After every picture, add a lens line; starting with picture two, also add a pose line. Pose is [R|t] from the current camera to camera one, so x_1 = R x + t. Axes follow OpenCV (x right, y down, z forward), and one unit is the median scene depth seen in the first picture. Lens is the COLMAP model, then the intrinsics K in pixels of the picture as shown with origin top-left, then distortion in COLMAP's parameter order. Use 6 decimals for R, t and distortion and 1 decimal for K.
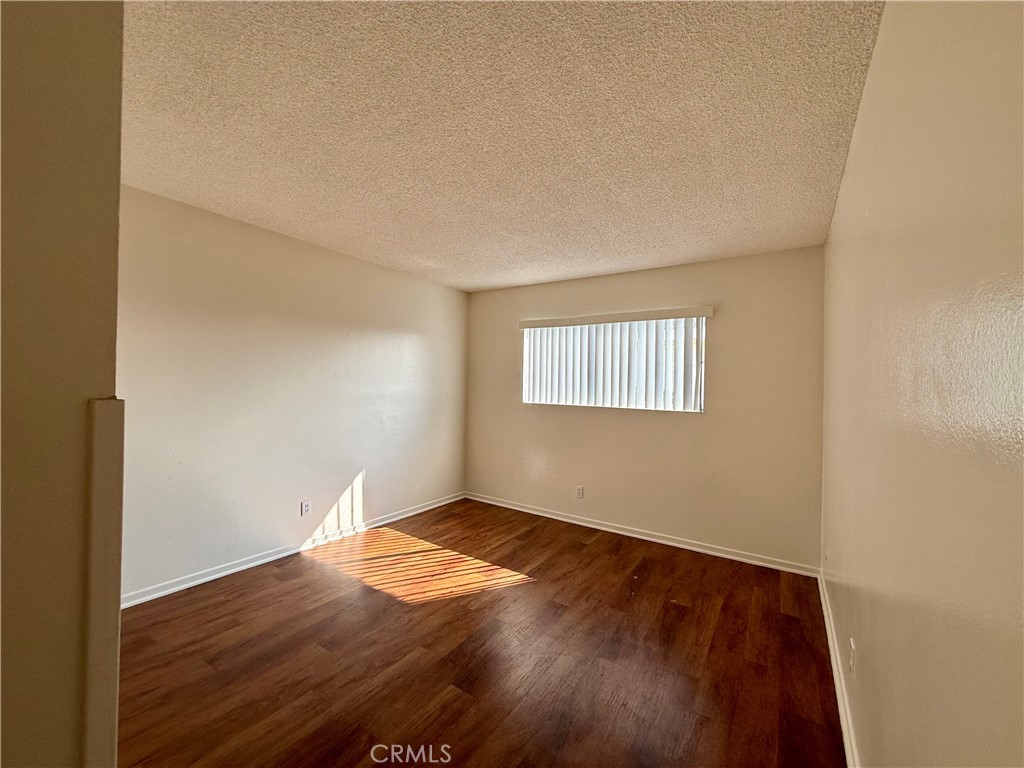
lens RADIAL K [[410.0, 0, 510.2], [0, 410.0, 386.3], [0, 0, 1]] dist [0.002487, 0.000109]
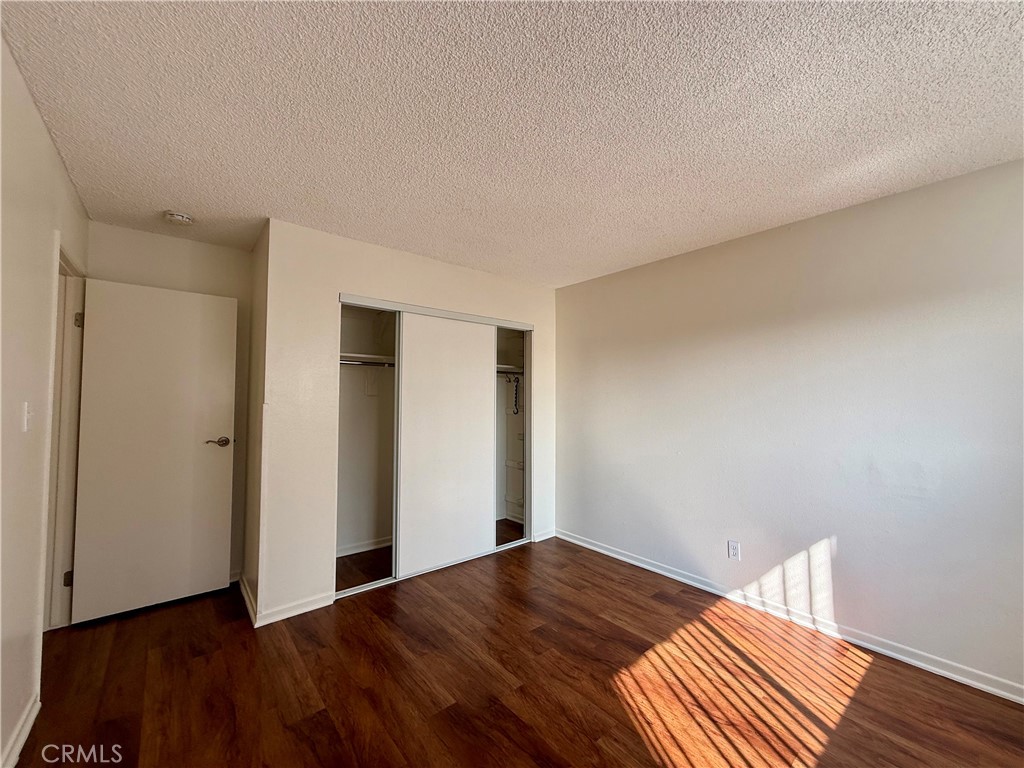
lens RADIAL K [[410.0, 0, 510.9], [0, 410.0, 383.7], [0, 0, 1]] dist [0.002487, 0.000109]
pose [[-0.292203, -0.070632, -0.953745, 0.372703], [-0.007006, 0.997400, -0.071719, 0.015477], [0.956331, -0.014275, -0.291938, 0.653251]]
